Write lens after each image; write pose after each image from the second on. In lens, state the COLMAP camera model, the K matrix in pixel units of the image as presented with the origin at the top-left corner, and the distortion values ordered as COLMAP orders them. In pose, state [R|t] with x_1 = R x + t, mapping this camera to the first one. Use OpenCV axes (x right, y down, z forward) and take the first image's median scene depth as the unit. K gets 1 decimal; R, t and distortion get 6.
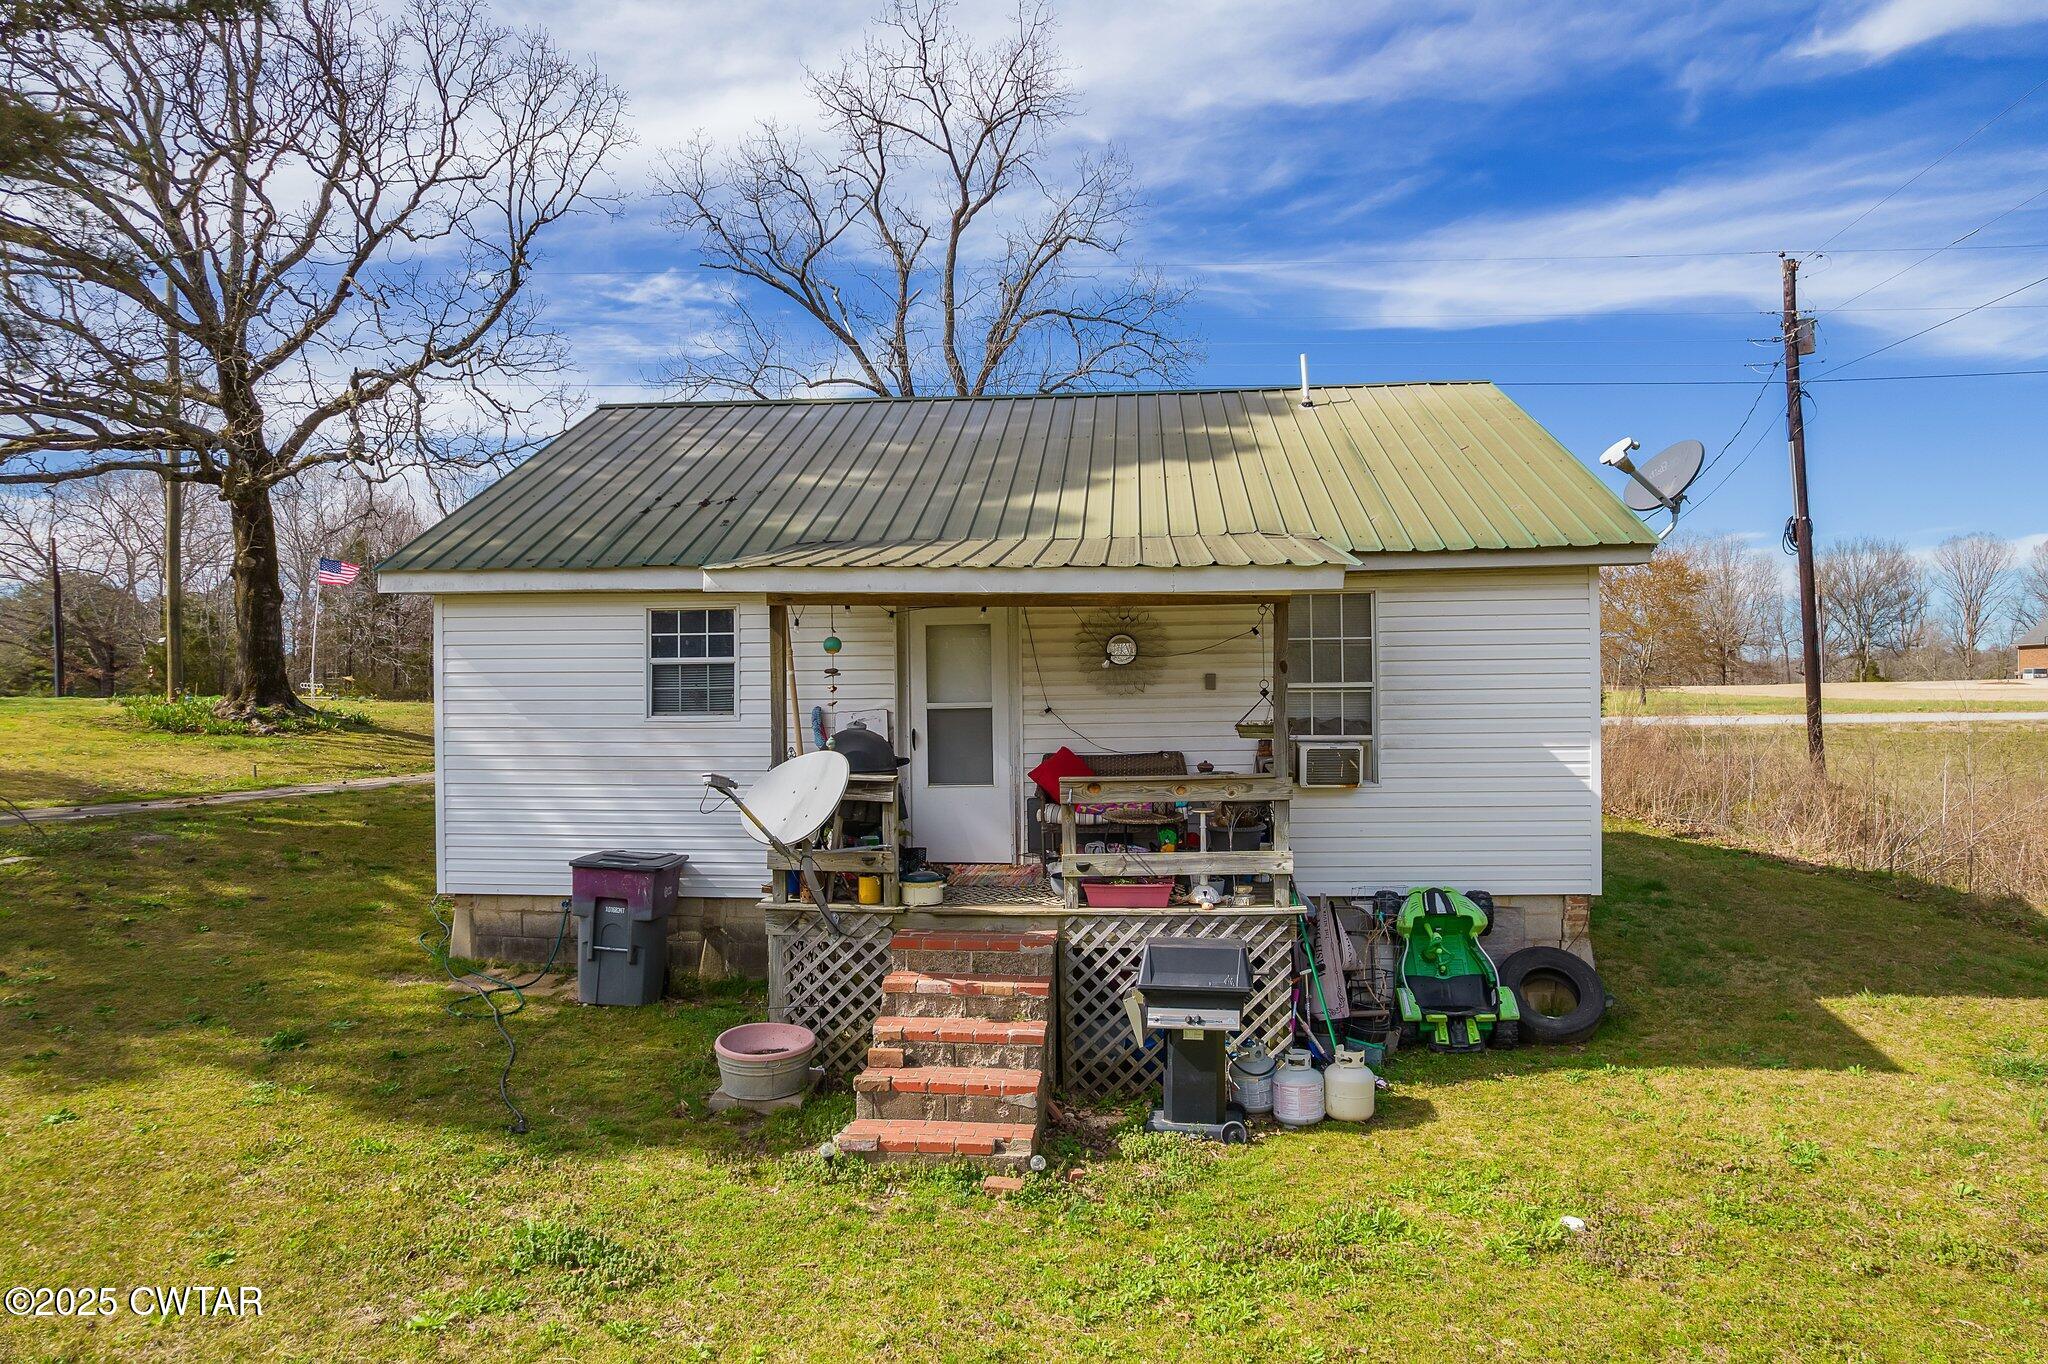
lens RADIAL K [[1307.9, 0, 1020.0], [0, 1307.9, 681.4], [0, 0, 1]] dist [-0.051170, 0.032010]
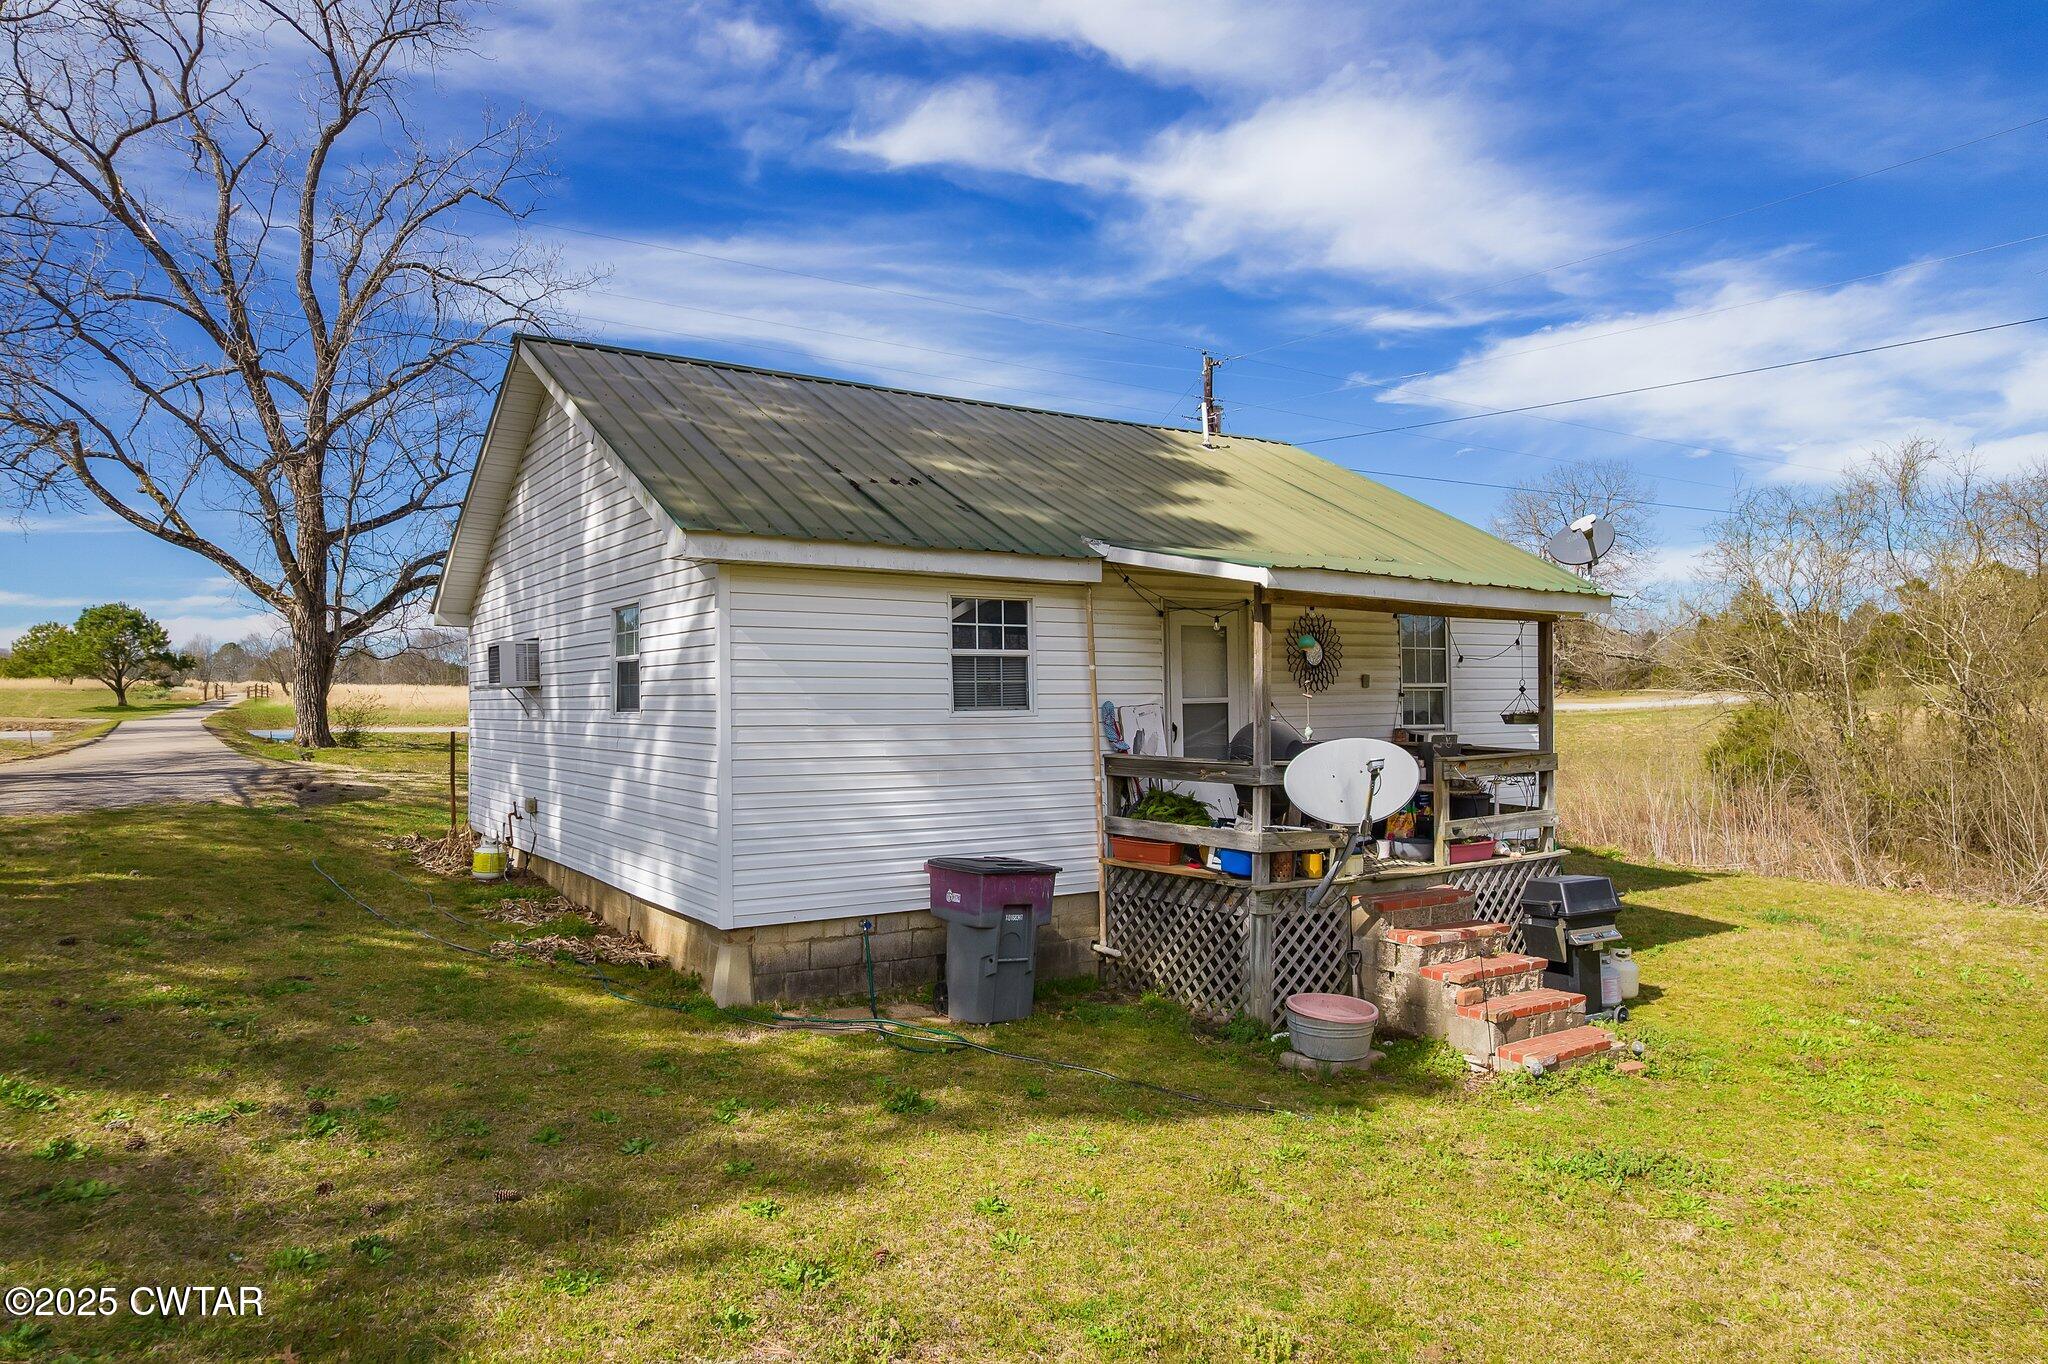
lens RADIAL K [[1307.9, 0, 1021.0], [0, 1307.9, 685.8], [0, 0, 1]] dist [-0.051170, 0.032010]
pose [[0.779846, 0.009231, 0.625904, -0.843096], [-0.007888, 0.999957, -0.004920, 0.012769], [-0.625922, -0.001100, 0.779885, 0.249765]]
